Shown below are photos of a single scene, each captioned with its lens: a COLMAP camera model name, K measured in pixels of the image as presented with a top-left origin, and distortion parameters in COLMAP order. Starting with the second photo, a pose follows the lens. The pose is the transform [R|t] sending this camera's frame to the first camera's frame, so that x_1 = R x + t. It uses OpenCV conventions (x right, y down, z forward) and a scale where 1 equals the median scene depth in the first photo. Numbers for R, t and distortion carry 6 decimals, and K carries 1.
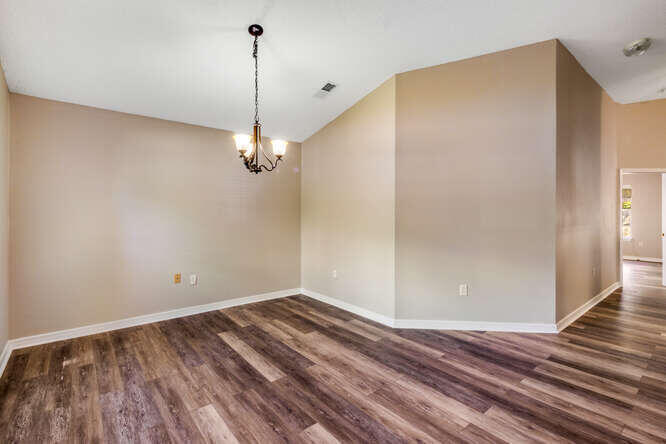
lens RADIAL K [[307.8, 0, 328.8], [0, 307.8, 211.9], [0, 0, 1]] dist [0.002410, -0.000182]
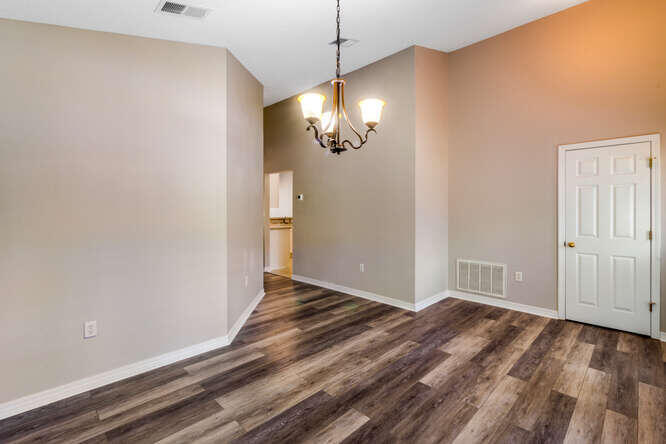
lens RADIAL K [[307.8, 0, 328.8], [0, 307.8, 211.9], [0, 0, 1]] dist [0.002410, -0.000182]
pose [[-0.092663, -0.014968, 0.995585, -0.863615], [-0.002555, 0.999887, 0.014795, -0.008778], [-0.995694, -0.001172, -0.092690, 1.040410]]
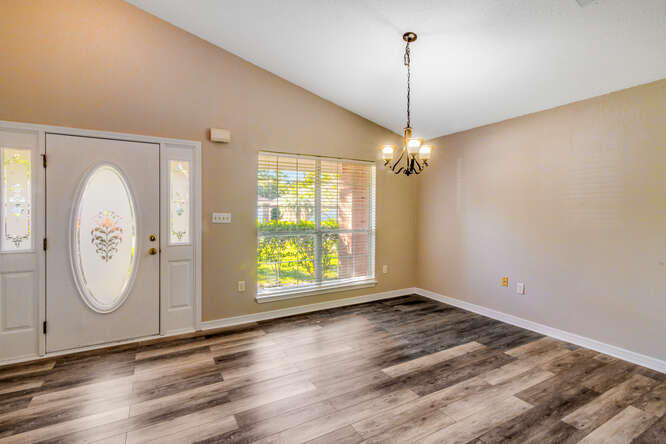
lens RADIAL K [[307.8, 0, 328.8], [0, 307.8, 211.9], [0, 0, 1]] dist [0.002410, -0.000182]
pose [[-0.174173, -0.004220, -0.984706, 0.803964], [-0.002973, 0.999989, -0.003759, 0.000696], [0.984711, 0.002273, -0.174183, 0.883118]]
